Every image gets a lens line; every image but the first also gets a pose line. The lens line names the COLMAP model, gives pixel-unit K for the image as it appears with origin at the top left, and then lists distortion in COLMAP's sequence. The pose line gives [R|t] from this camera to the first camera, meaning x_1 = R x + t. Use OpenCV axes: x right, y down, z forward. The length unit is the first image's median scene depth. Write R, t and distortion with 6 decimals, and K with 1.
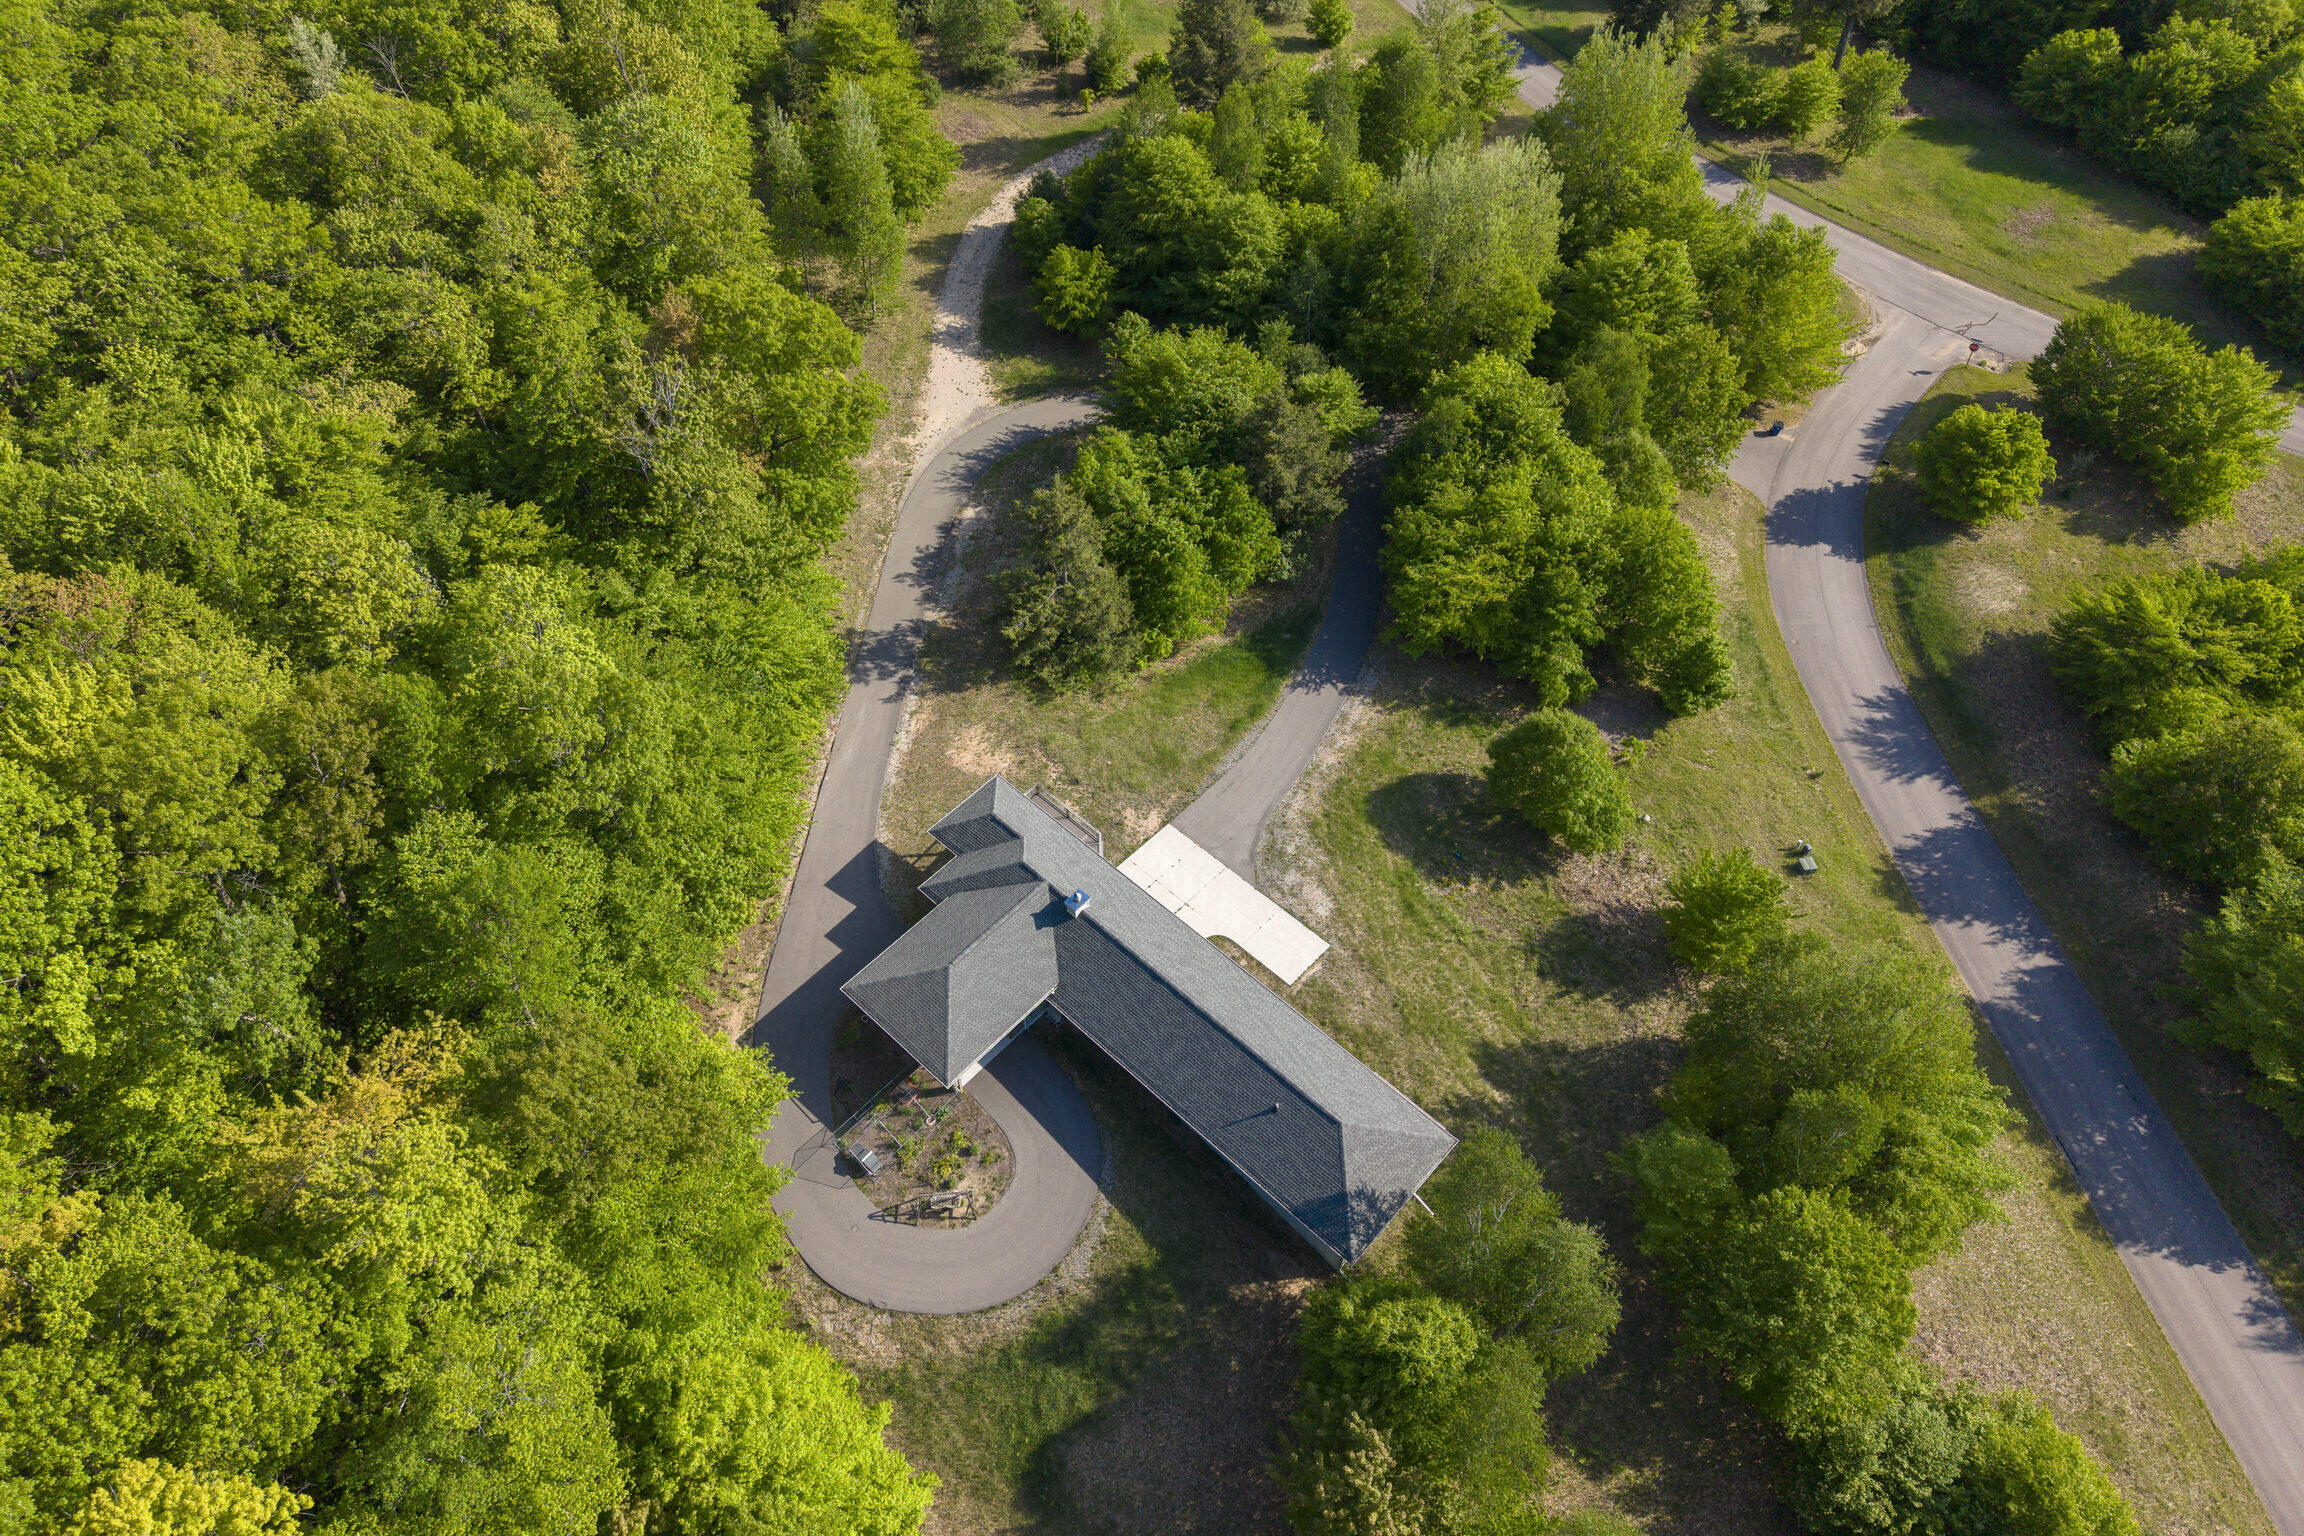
lens RADIAL K [[1537.8, 0, 1141.7], [0, 1537.8, 769.6], [0, 0, 1]] dist [0.031497, -0.033028]
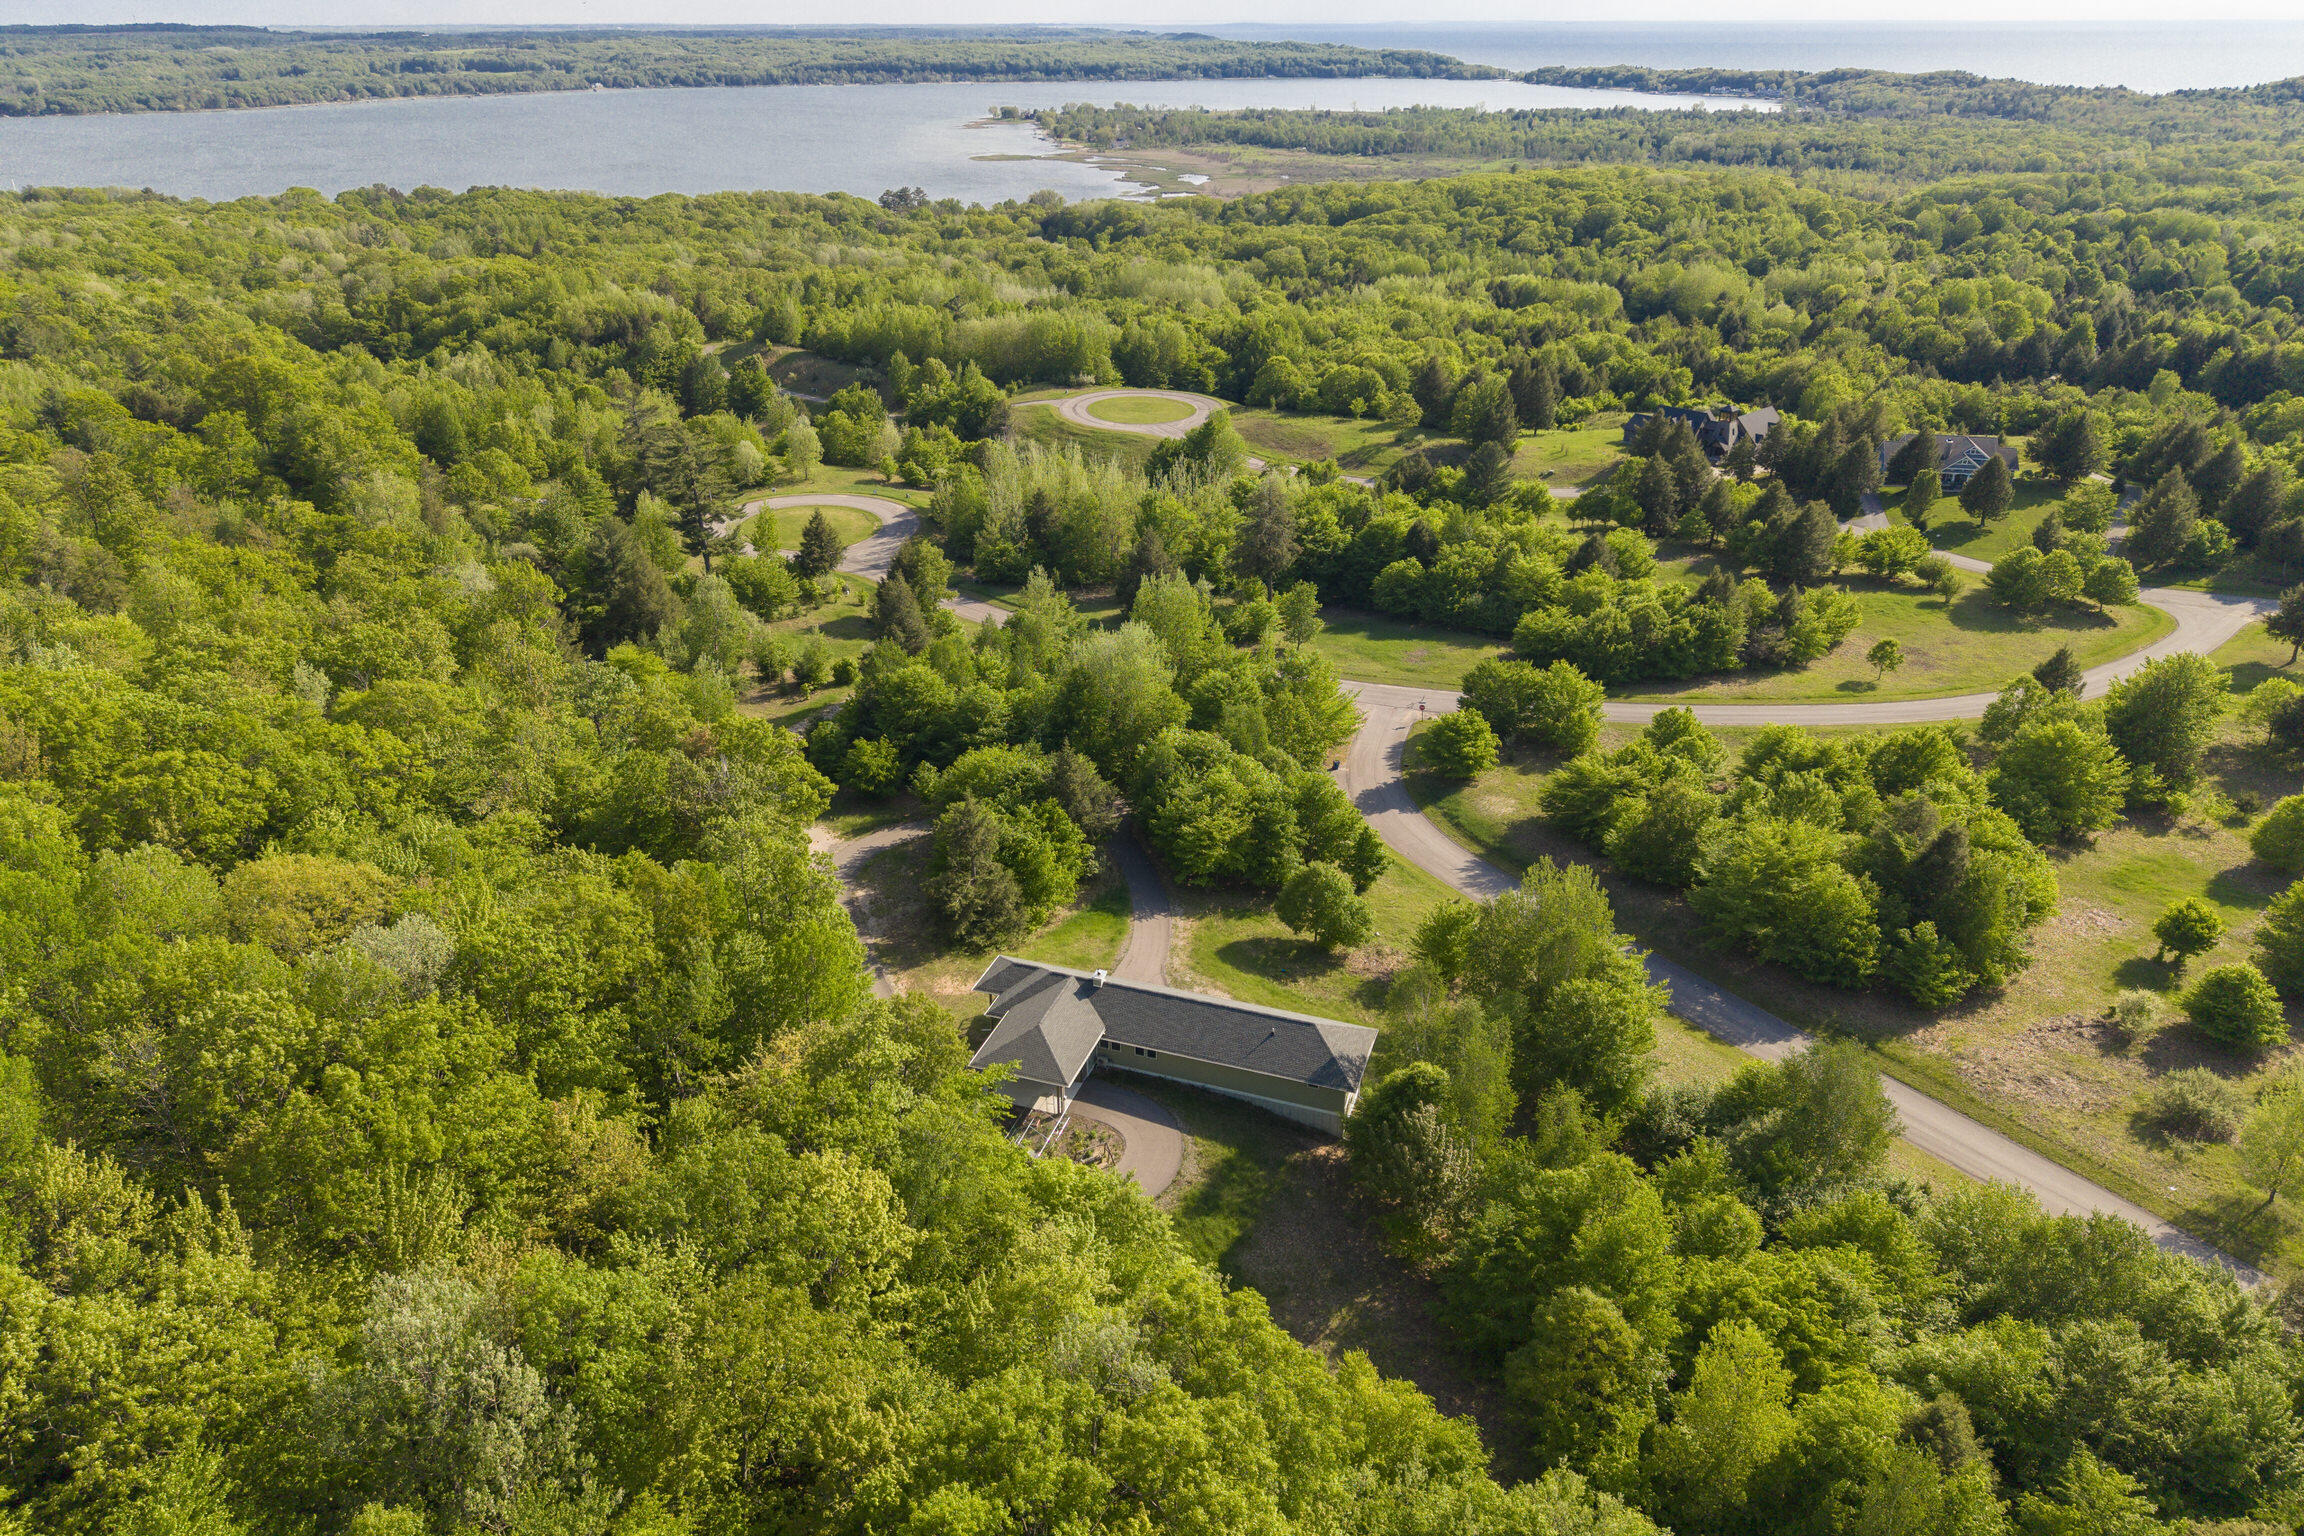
lens RADIAL K [[1537.8, 0, 1152.6], [0, 1537.8, 752.3], [0, 0, 1]] dist [0.031497, -0.033028]
pose [[0.913857, -0.175404, 0.366194, -0.484190], [0.325848, 0.854908, -0.403677, 0.499856], [-0.242256, 0.488227, 0.838419, -0.383173]]
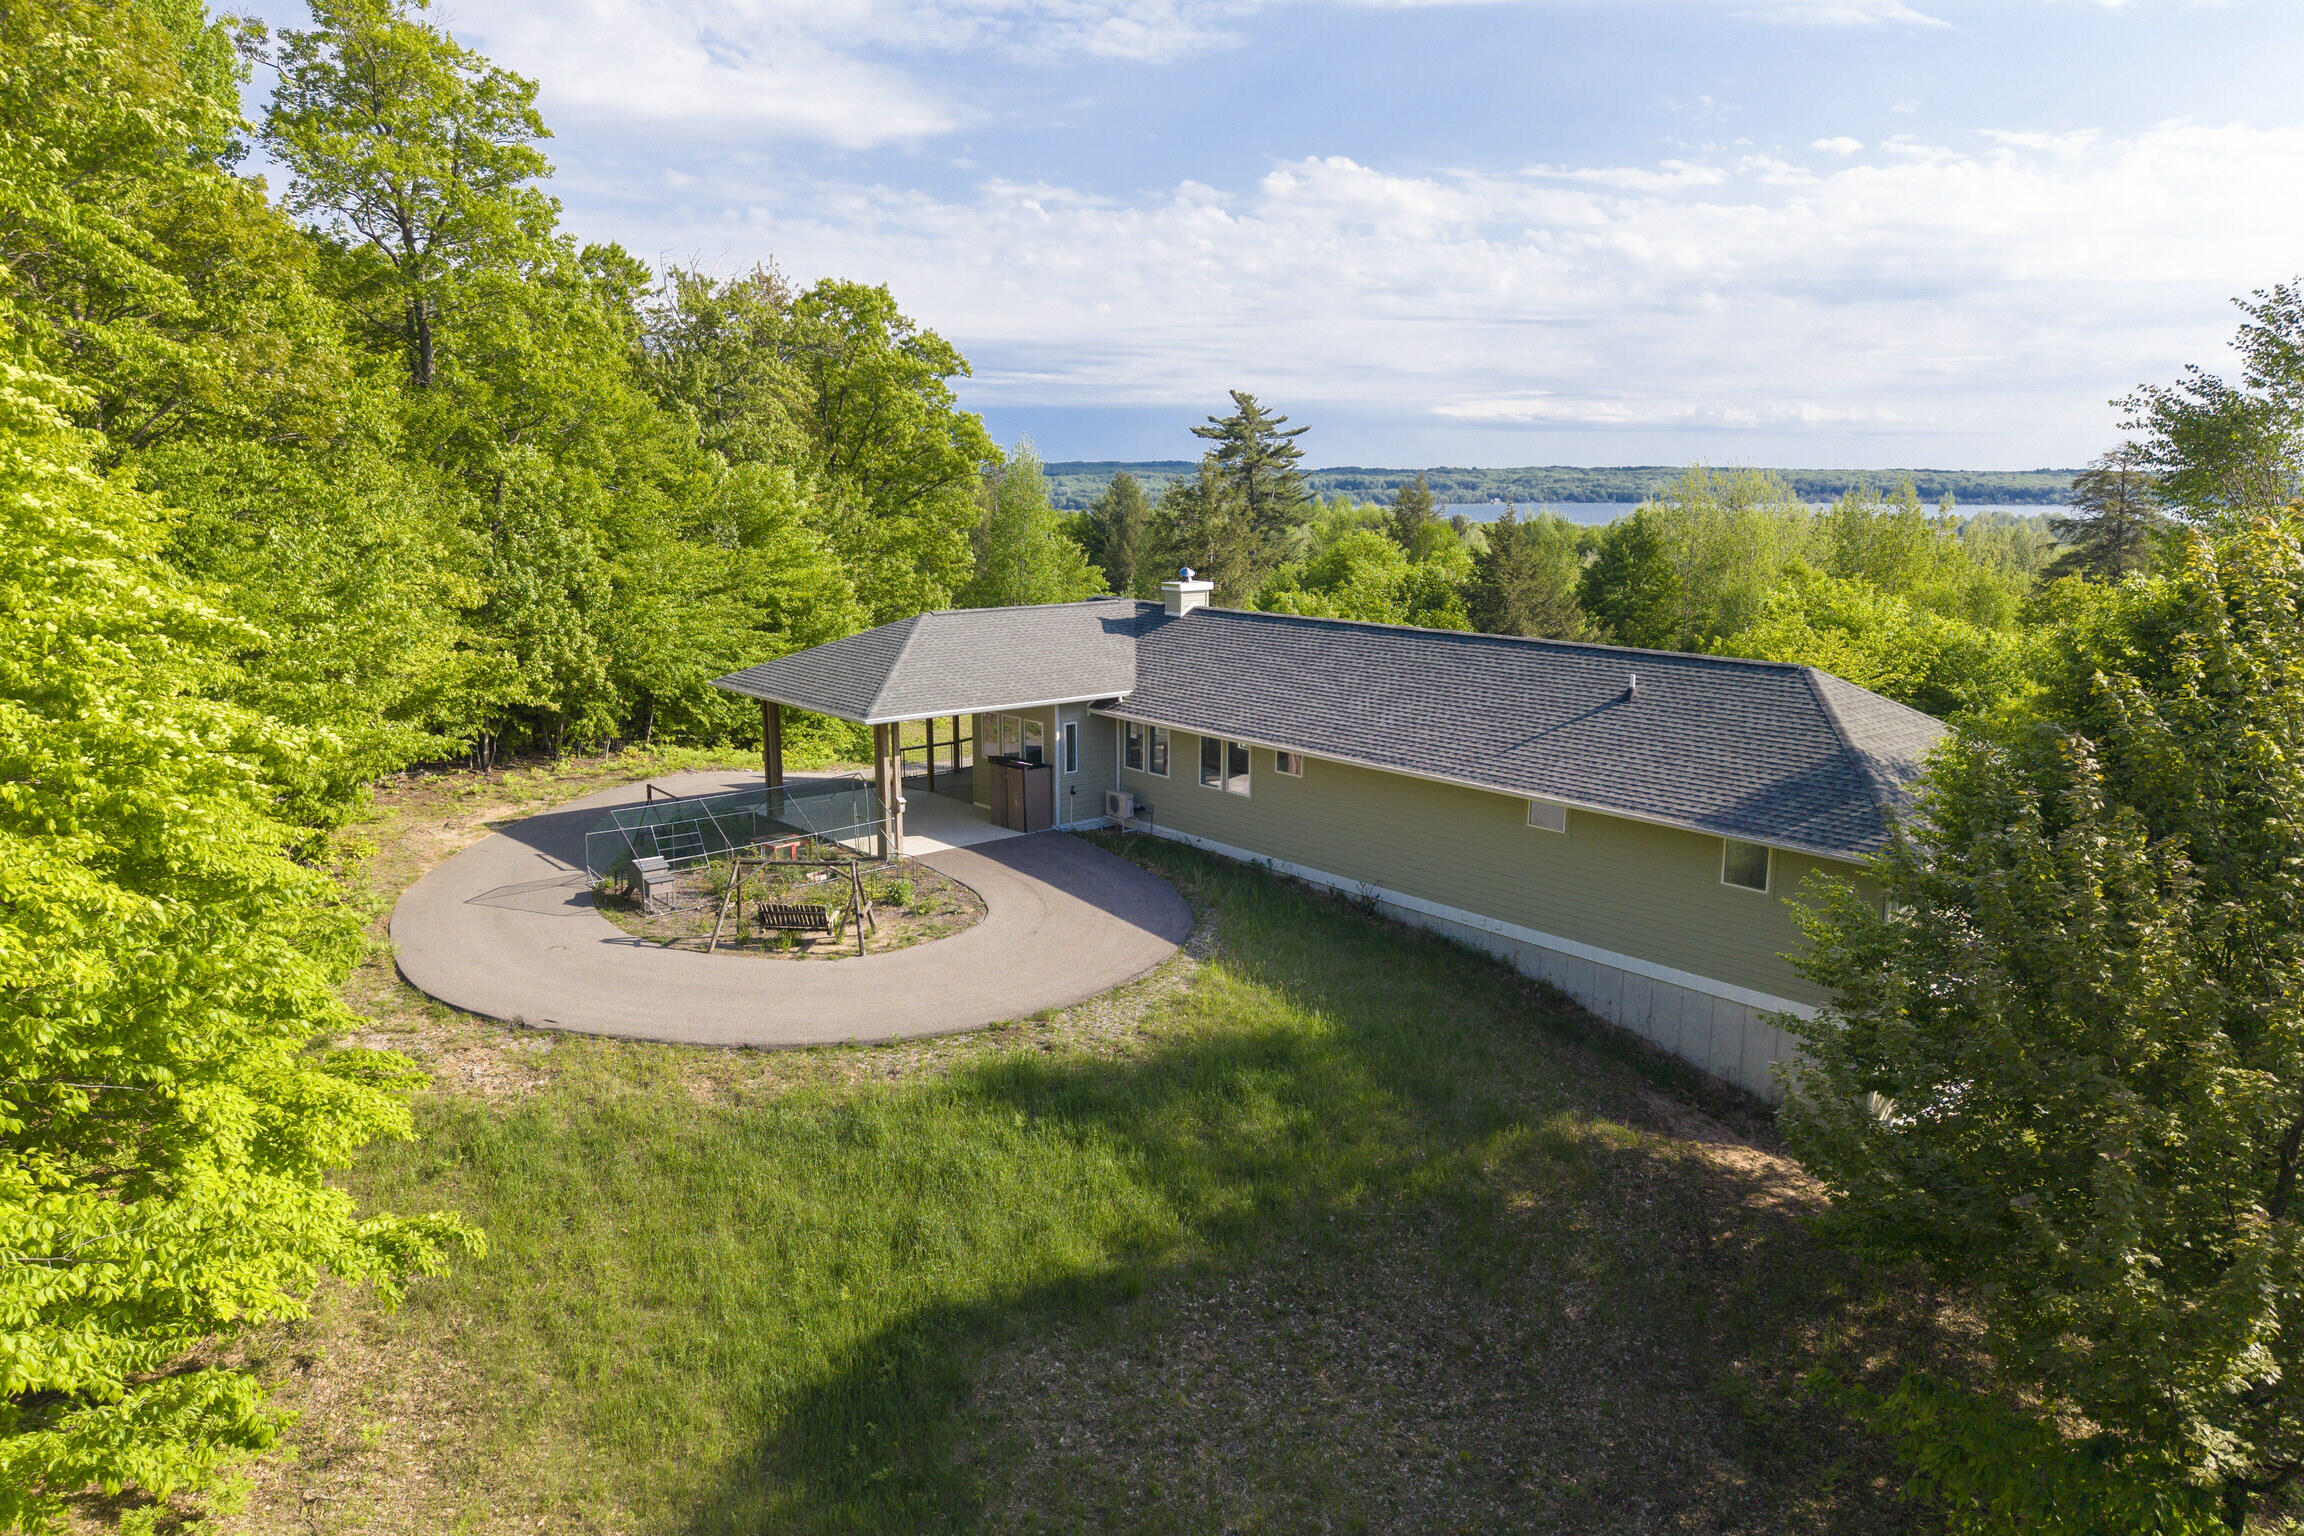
lens RADIAL K [[1537.8, 0, 1145.7], [0, 1537.8, 802.9], [0, 0, 1]] dist [0.031497, -0.033028]
pose [[0.991973, 0.029602, -0.122940, 0.009528], [-0.102681, 0.755987, -0.646483, 0.453766], [0.073804, 0.653917, 0.752958, 0.614885]]
